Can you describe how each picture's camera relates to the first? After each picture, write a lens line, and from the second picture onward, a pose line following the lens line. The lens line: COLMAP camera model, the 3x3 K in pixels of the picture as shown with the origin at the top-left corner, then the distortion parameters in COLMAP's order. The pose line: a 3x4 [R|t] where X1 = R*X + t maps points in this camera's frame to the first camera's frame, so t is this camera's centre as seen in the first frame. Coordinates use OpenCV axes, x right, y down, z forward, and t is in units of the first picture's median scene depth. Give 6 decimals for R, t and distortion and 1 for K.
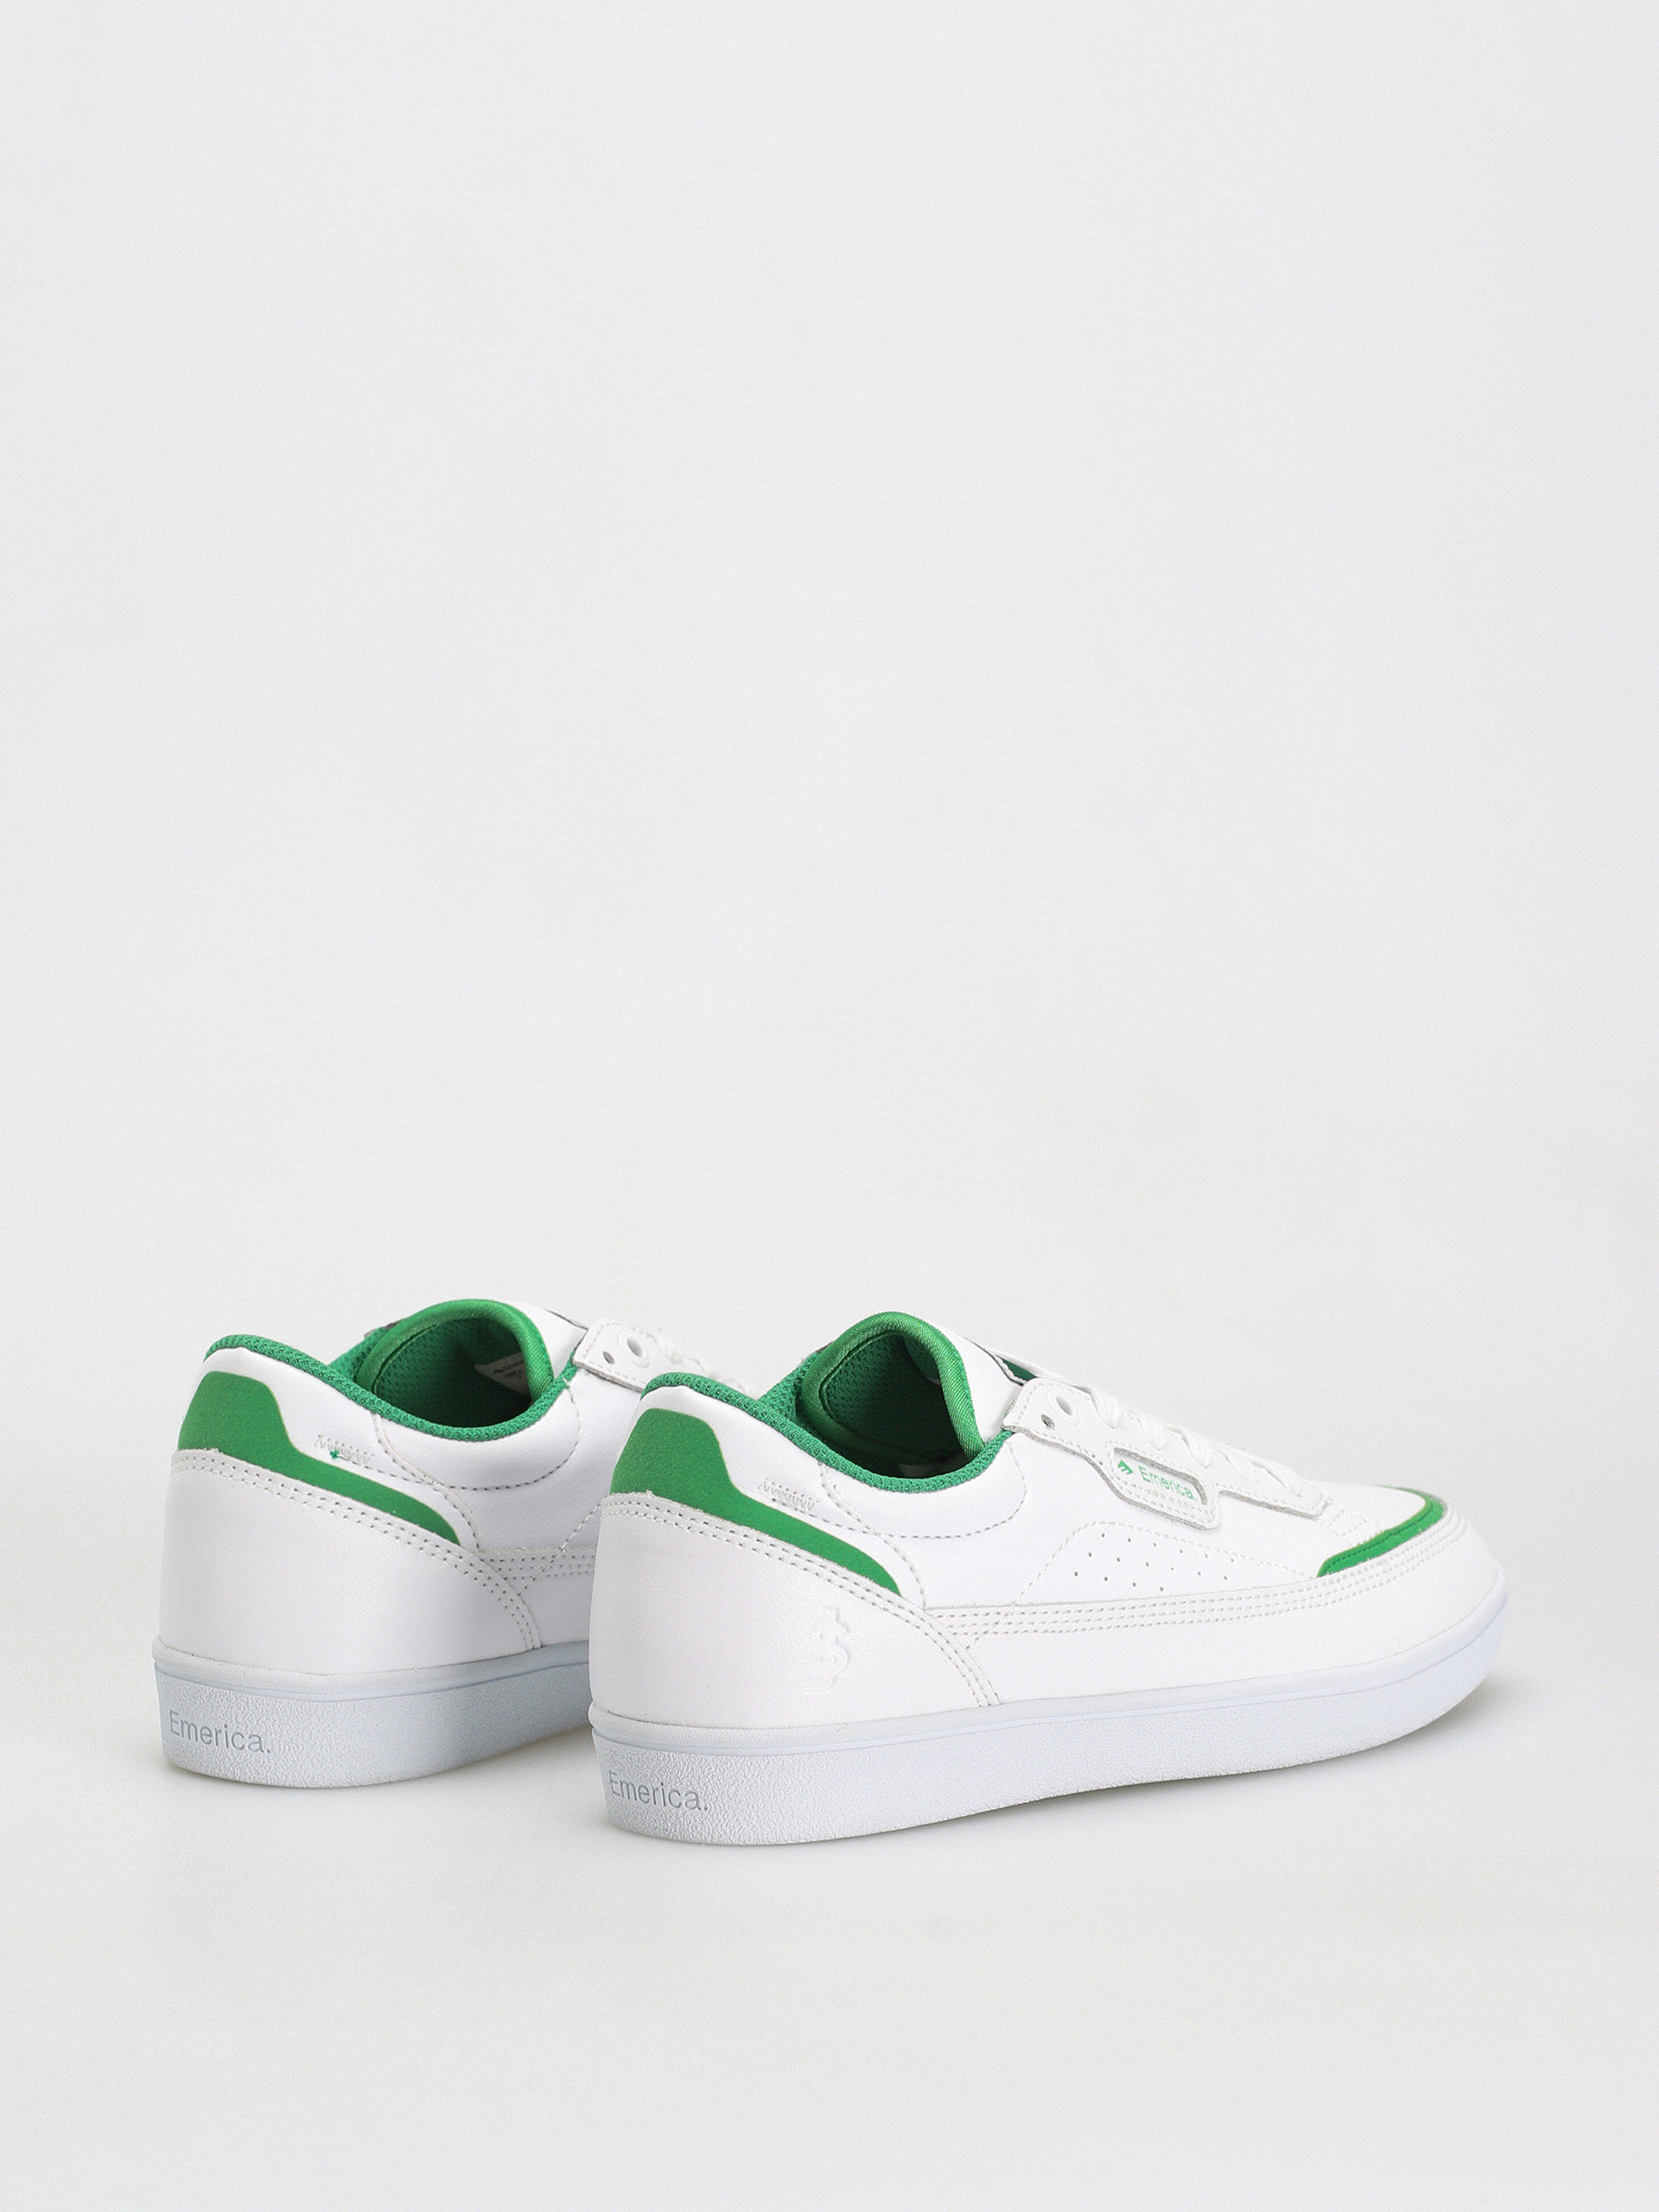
lens RADIAL K [[6511.6, 0, 828.3], [0, 6511.6, 1115.1], [0, 0, 1]] dist [-0.036073, 0.000000]
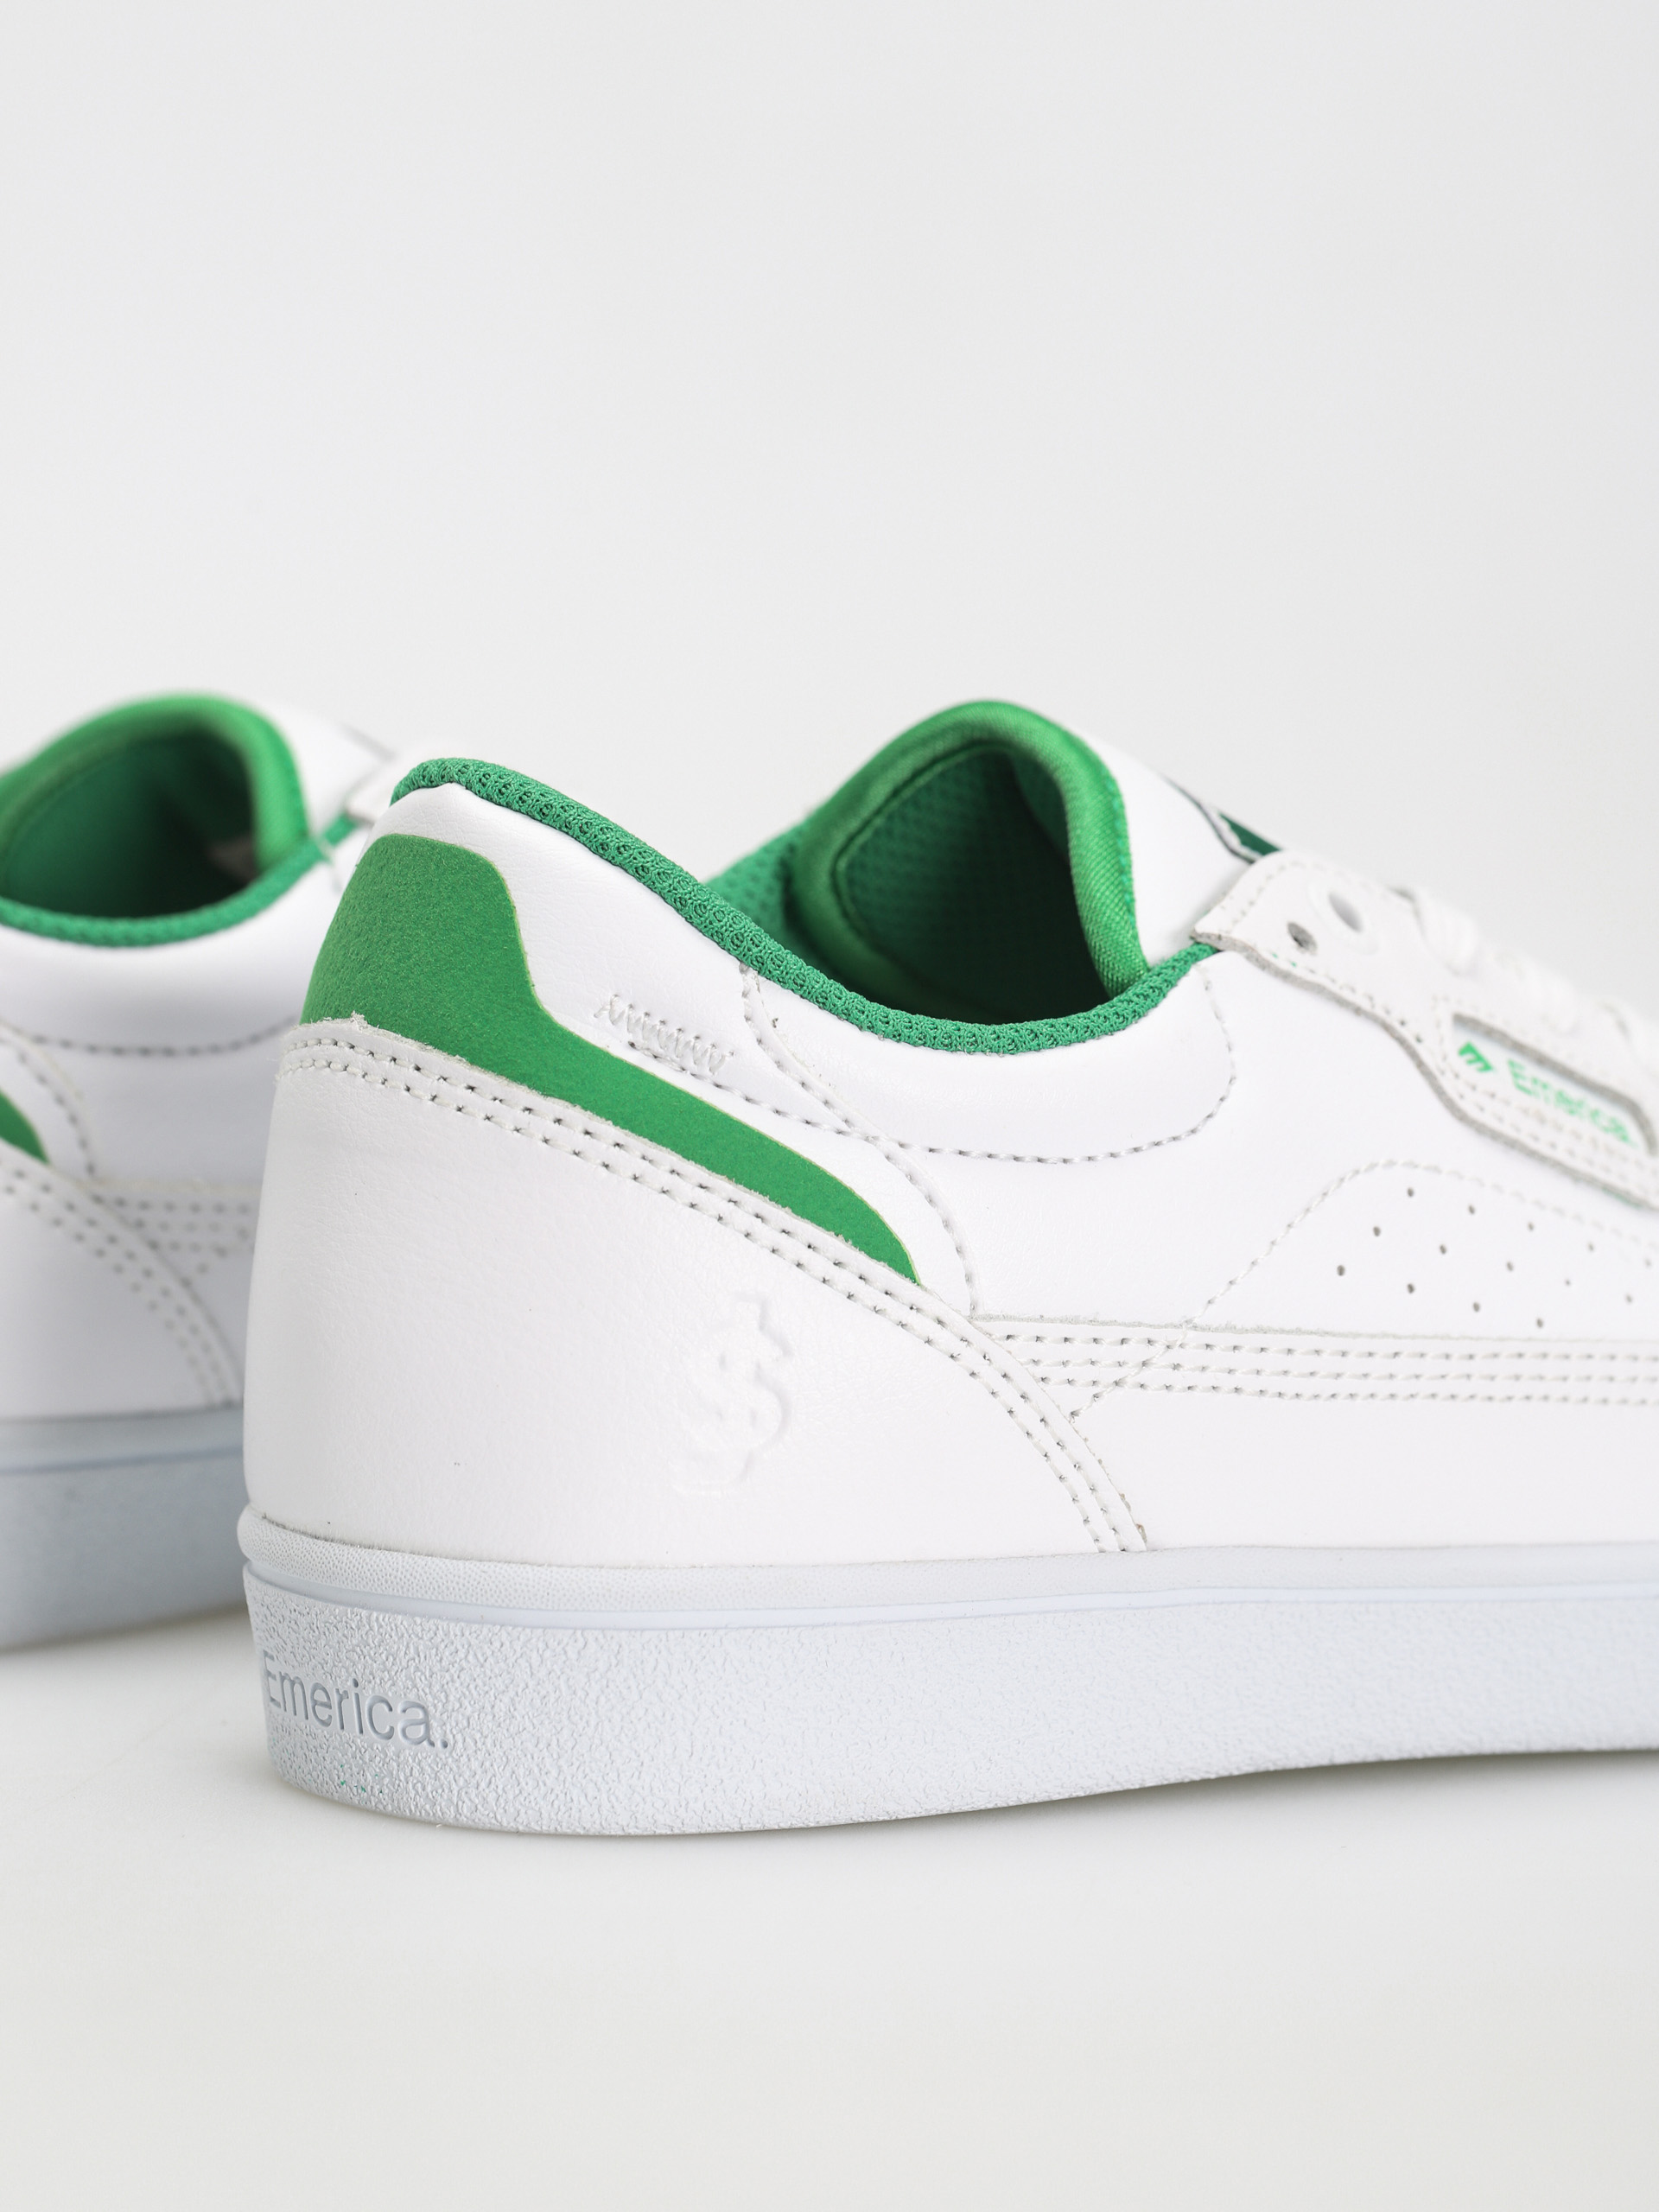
lens RADIAL K [[6511.6, 0, 835.0], [0, 6511.6, 1095.4], [0, 0, 1]] dist [-0.036073, 0.000000]
pose [[0.993687, 0.046703, -0.102006, 0.048486], [-0.047578, 0.998848, -0.006164, 0.062821], [0.101601, 0.010978, 0.994765, 0.552698]]
